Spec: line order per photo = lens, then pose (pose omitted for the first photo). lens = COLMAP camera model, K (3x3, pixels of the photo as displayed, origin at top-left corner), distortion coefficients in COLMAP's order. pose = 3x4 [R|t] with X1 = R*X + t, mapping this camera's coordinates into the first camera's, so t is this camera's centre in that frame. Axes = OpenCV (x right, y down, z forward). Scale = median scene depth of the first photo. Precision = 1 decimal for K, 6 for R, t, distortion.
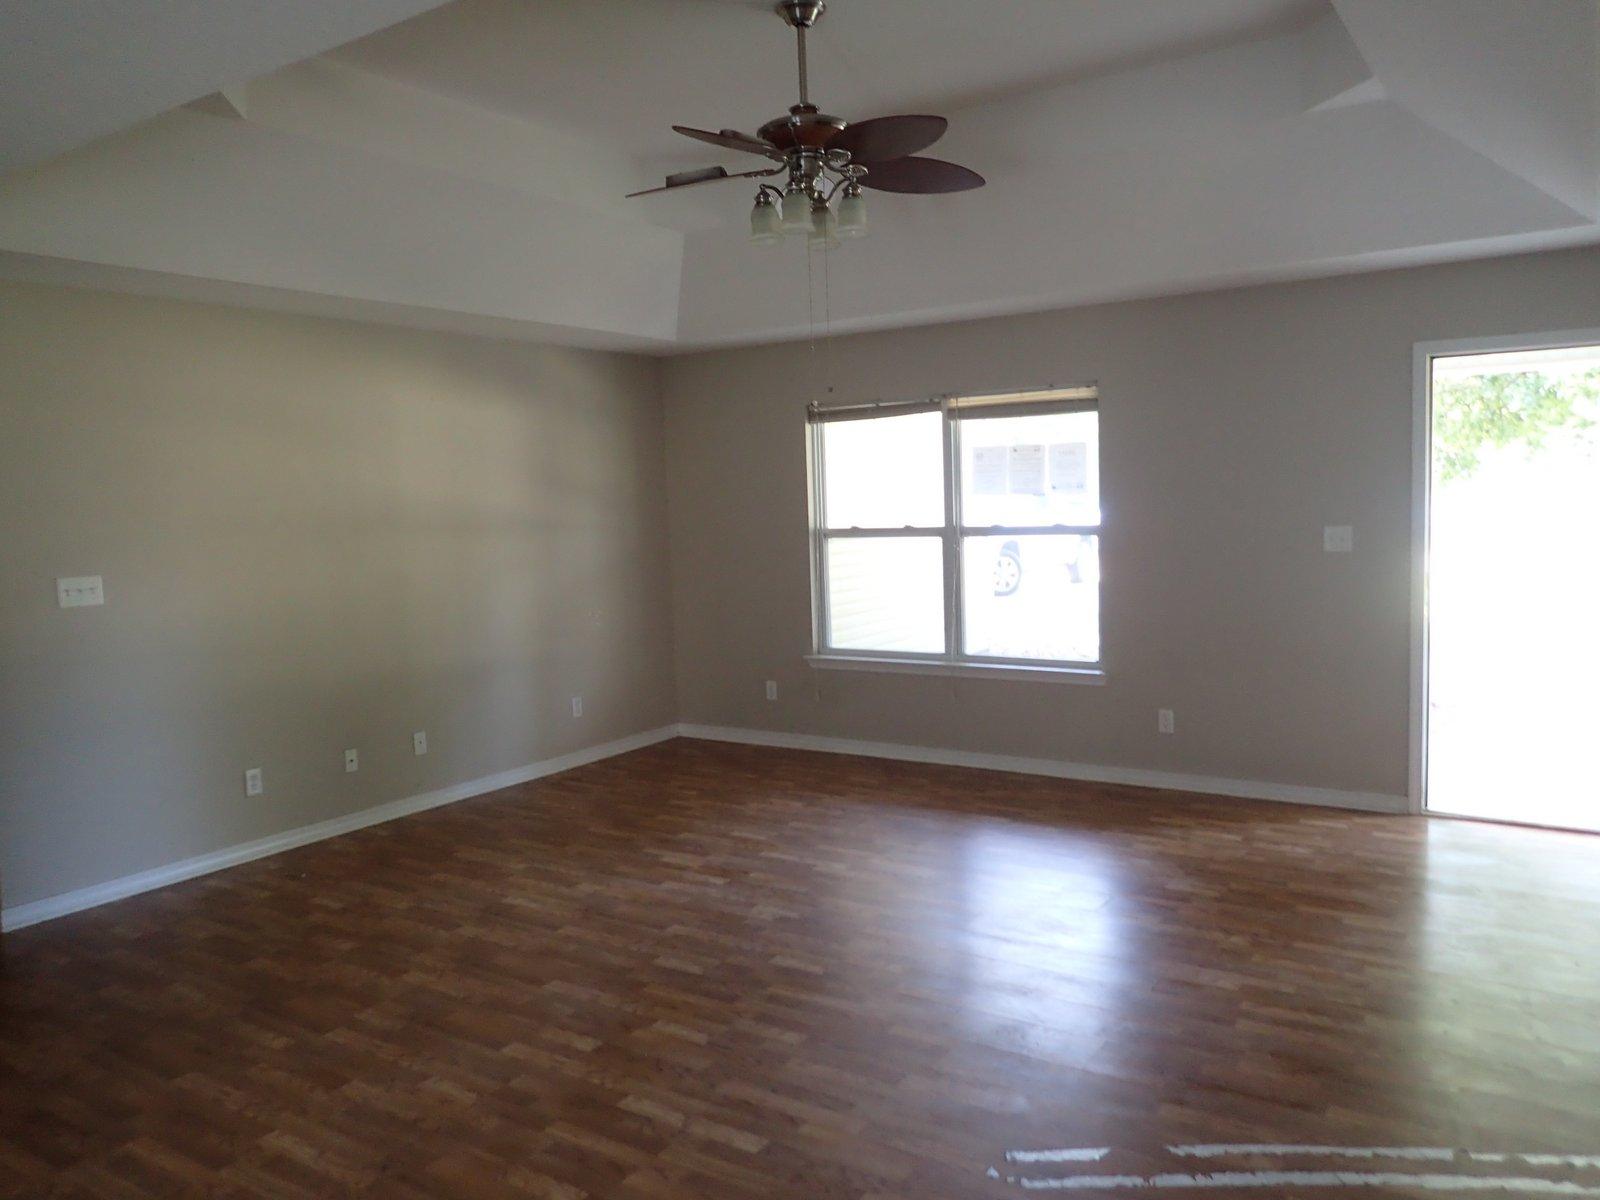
lens RADIAL K [[1189.9, 0, 805.5], [0, 1189.9, 604.5], [0, 0, 1]] dist [0.000642, 0.000160]
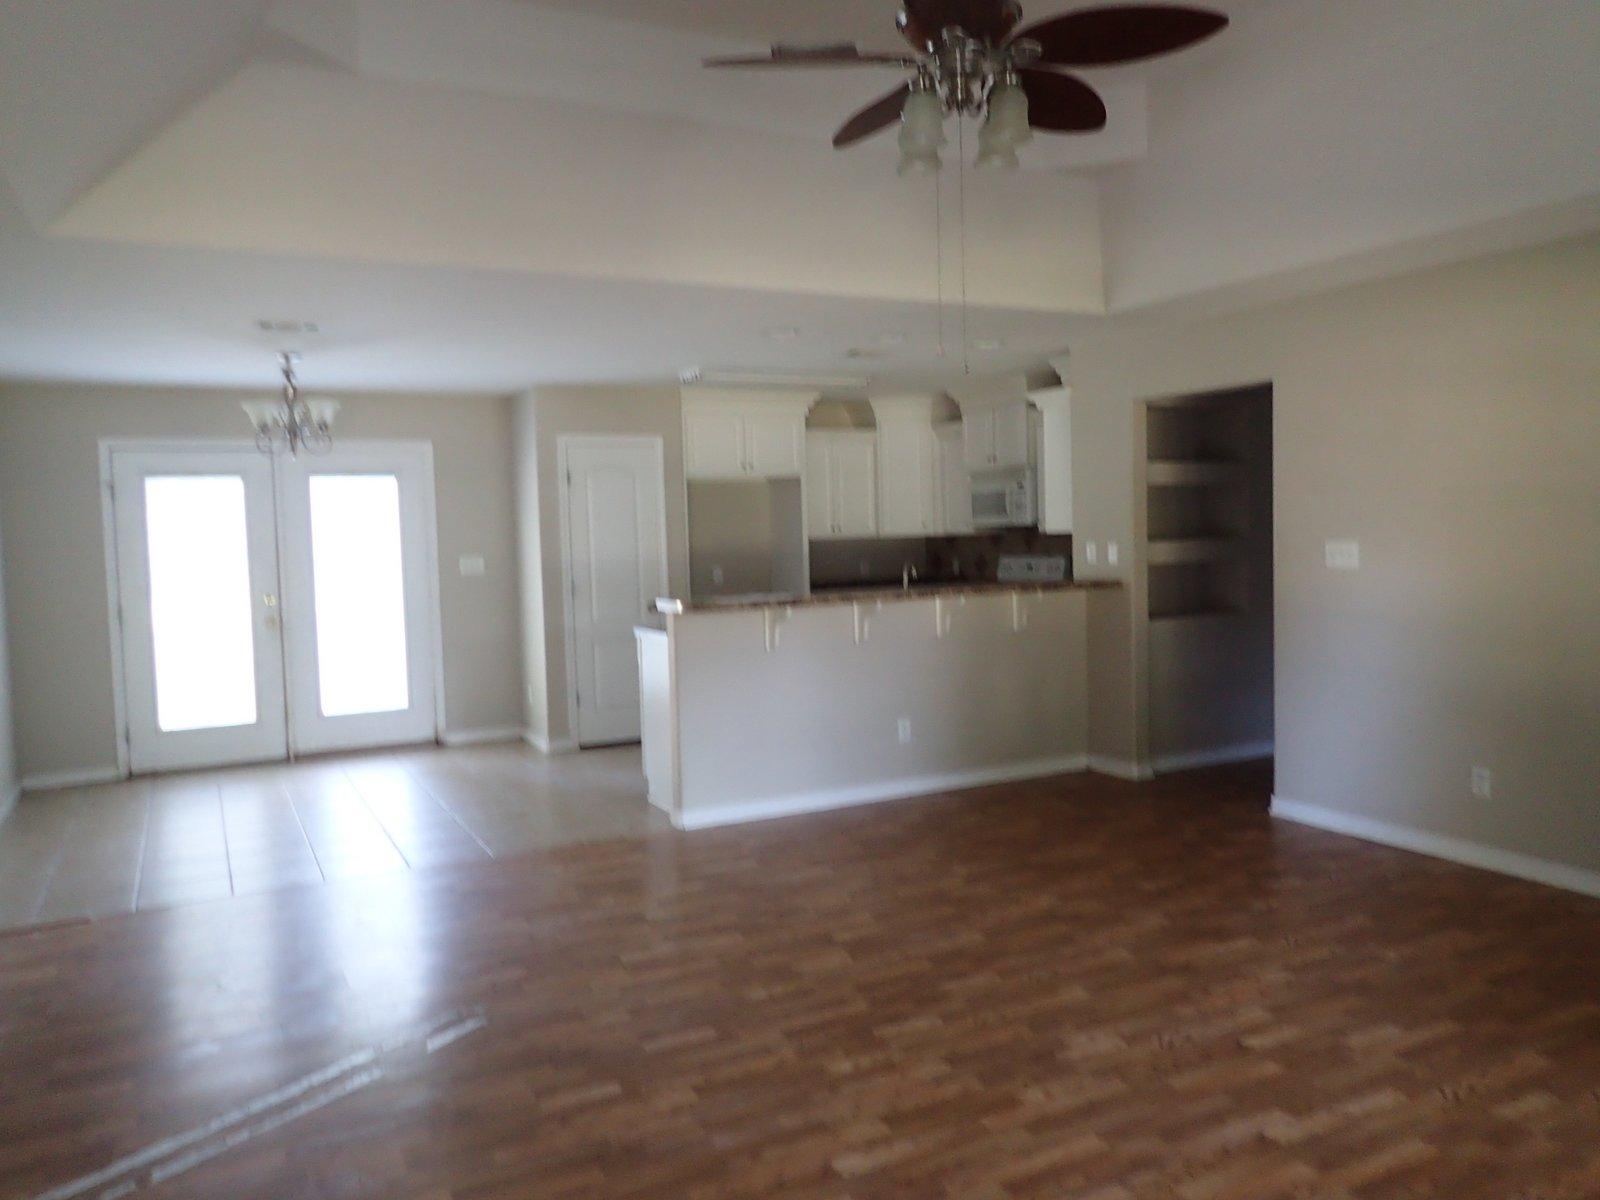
lens RADIAL K [[1189.9, 0, 805.5], [0, 1189.9, 604.5], [0, 0, 1]] dist [0.000642, 0.000160]
pose [[-0.487879, 0.100651, -0.867089, 0.655954], [-0.039001, 0.989825, 0.136843, -0.103688], [0.872040, 0.100580, -0.478989, 1.145675]]
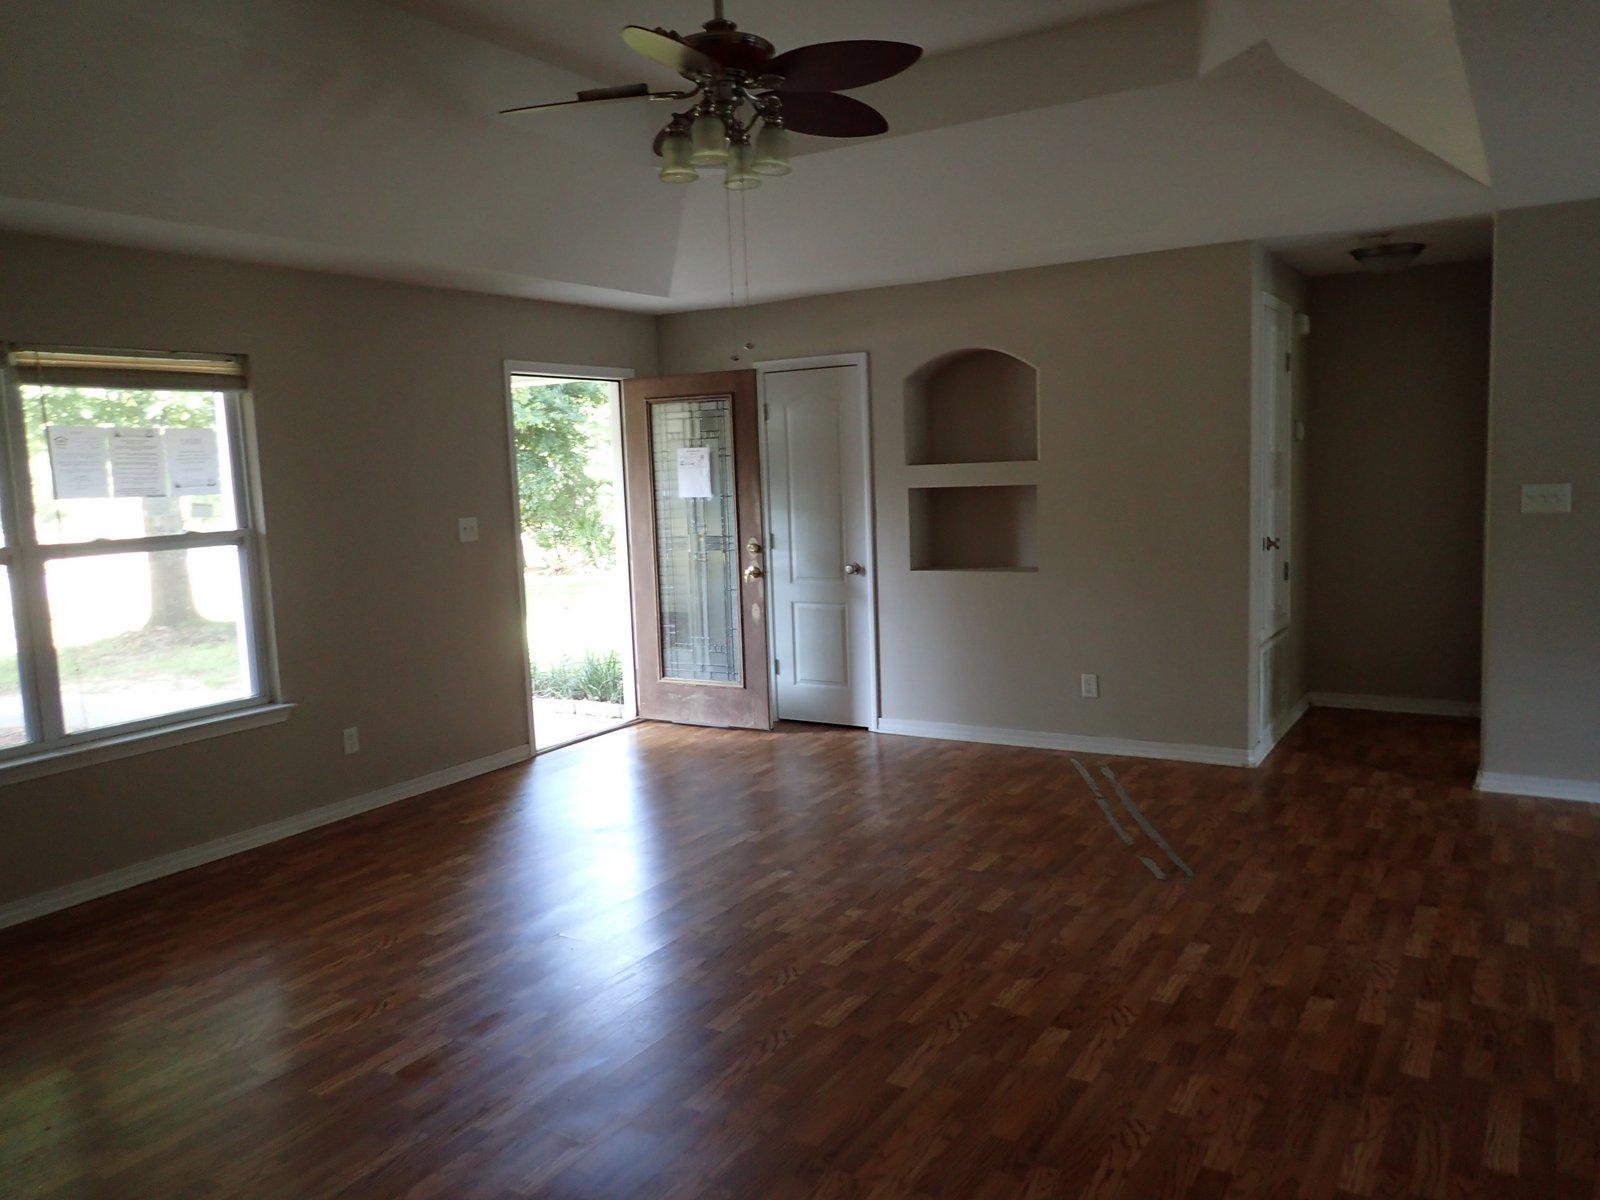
lens RADIAL K [[1189.9, 0, 805.5], [0, 1189.9, 604.5], [0, 0, 1]] dist [0.000642, 0.000160]
pose [[-0.026878, -0.083698, 0.996129, -0.803540], [0.134753, 0.987090, 0.086575, -0.048876], [-0.990515, 0.136559, -0.015252, 0.873666]]
